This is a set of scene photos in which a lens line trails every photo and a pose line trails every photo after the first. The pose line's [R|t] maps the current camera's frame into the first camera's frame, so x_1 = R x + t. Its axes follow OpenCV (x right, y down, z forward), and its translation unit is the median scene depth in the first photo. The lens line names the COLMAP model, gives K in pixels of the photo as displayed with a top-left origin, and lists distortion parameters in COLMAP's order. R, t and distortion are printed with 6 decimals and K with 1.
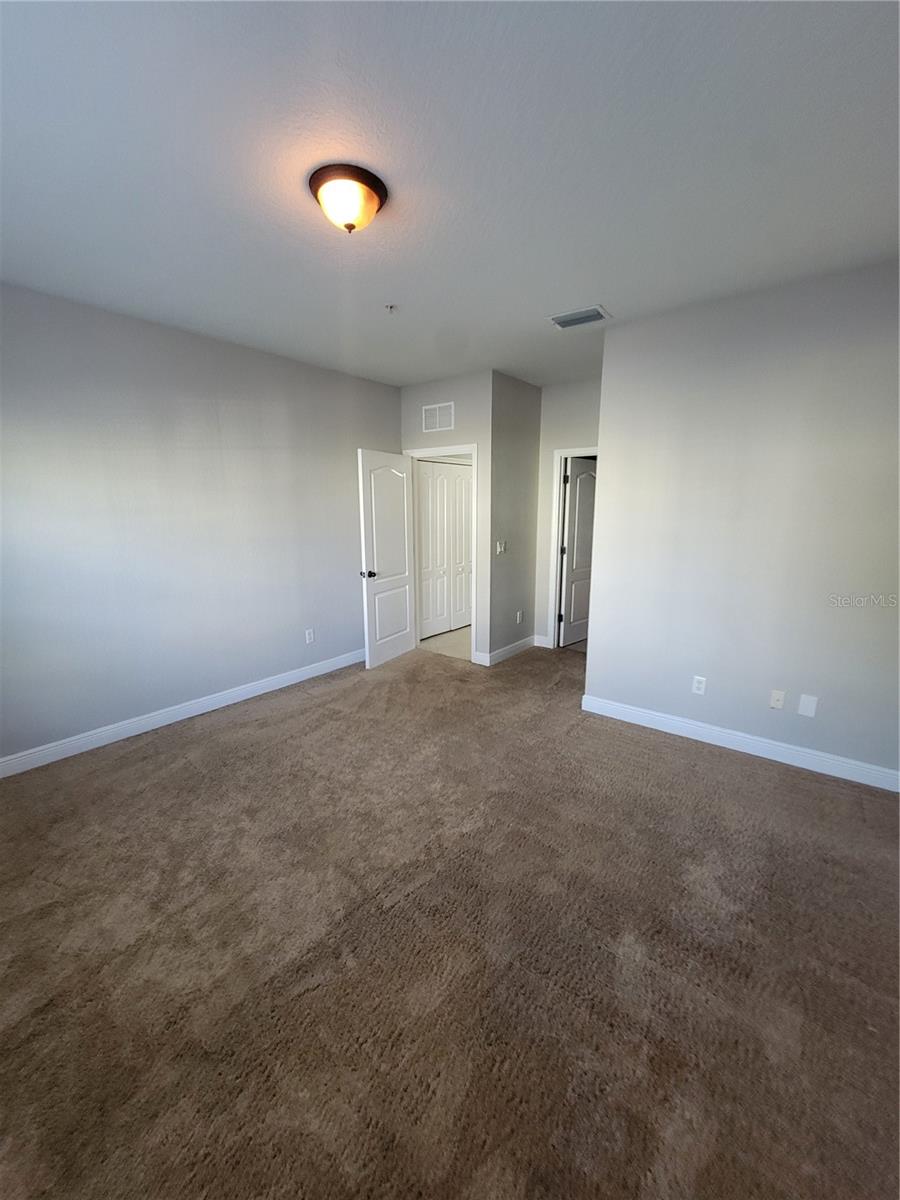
lens RADIAL K [[489.5, 0, 460.6], [0, 489.5, 600.5], [0, 0, 1]] dist [-0.005250, 0.001533]
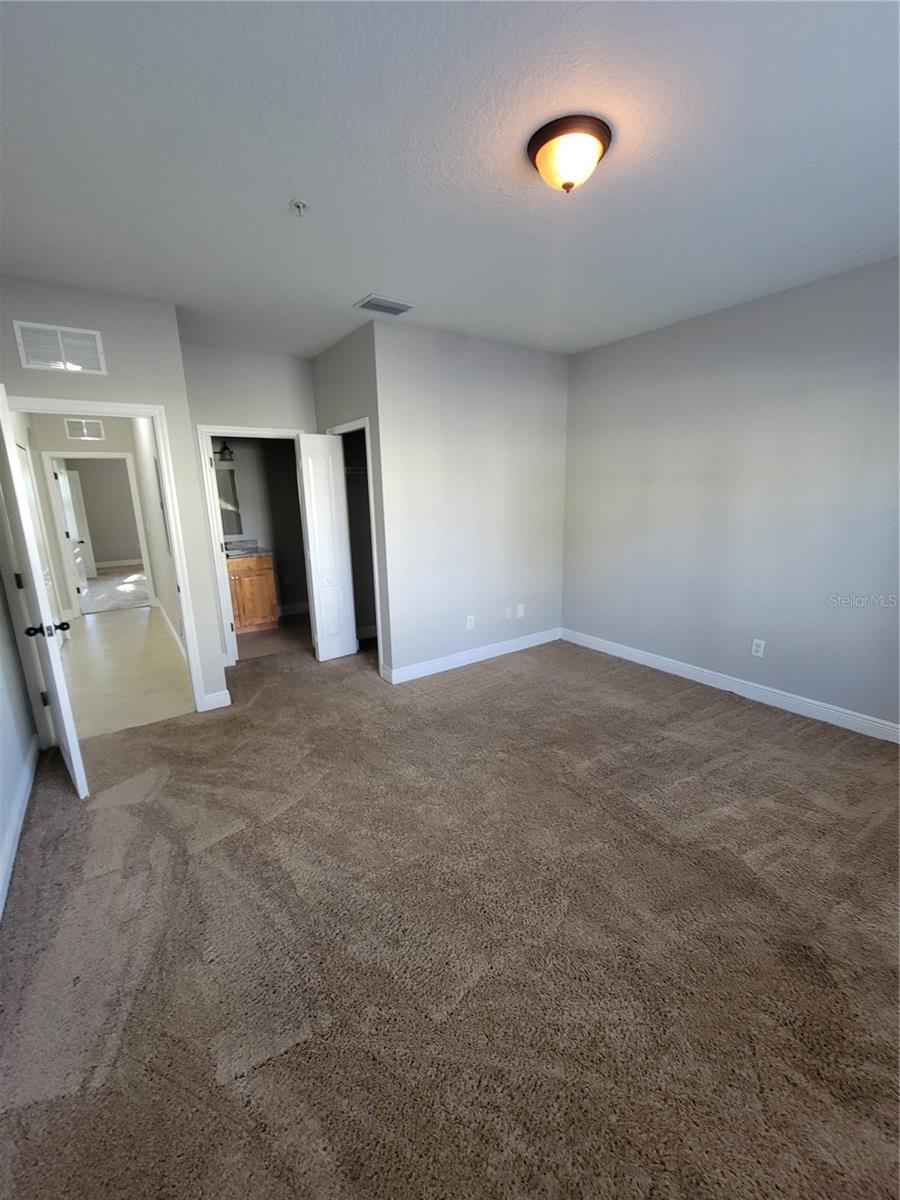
lens RADIAL K [[489.5, 0, 460.4], [0, 489.5, 599.9], [0, 0, 1]] dist [-0.005250, 0.001533]
pose [[0.294962, -0.215390, 0.930916, -0.632834], [0.205888, 0.965703, 0.158203, -0.088003], [-0.933064, 0.145001, 0.329192, 0.476997]]
